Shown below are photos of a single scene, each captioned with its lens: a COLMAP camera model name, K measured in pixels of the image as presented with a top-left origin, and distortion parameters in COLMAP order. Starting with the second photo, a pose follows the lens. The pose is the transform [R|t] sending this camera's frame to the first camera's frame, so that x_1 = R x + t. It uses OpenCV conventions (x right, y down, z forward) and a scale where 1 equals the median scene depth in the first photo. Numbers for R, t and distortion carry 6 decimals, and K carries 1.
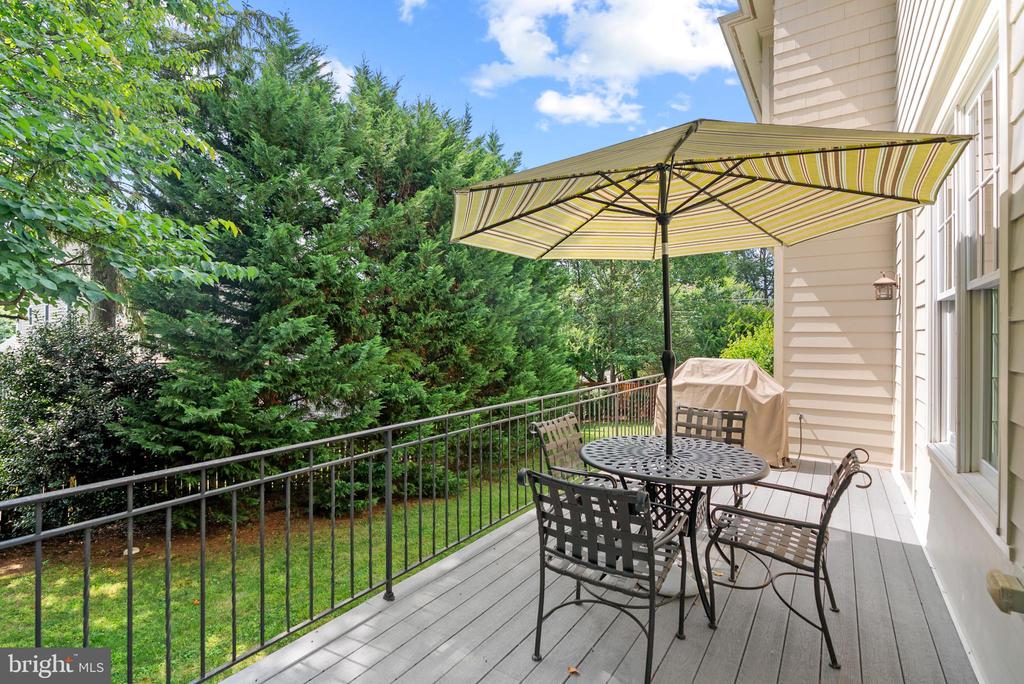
lens RADIAL K [[473.1, 0, 511.8], [0, 473.1, 338.2], [0, 0, 1]] dist [0.001977, 0.001712]
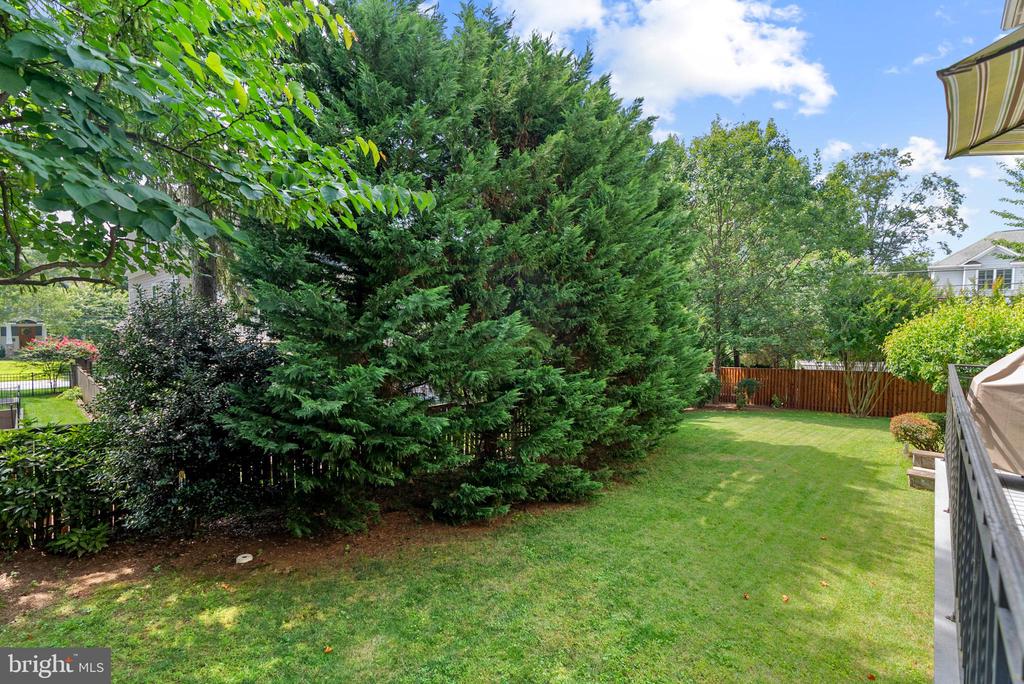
lens RADIAL K [[465.4, 0, 512.0], [0, 465.4, 342.0], [0, 0, 1]] dist [0.000616, 0.000180]
pose [[0.992157, 0.005428, -0.124882, -0.193684], [0.000760, 0.998776, 0.049450, 0.007563], [0.124997, -0.049157, 0.990939, 0.215998]]
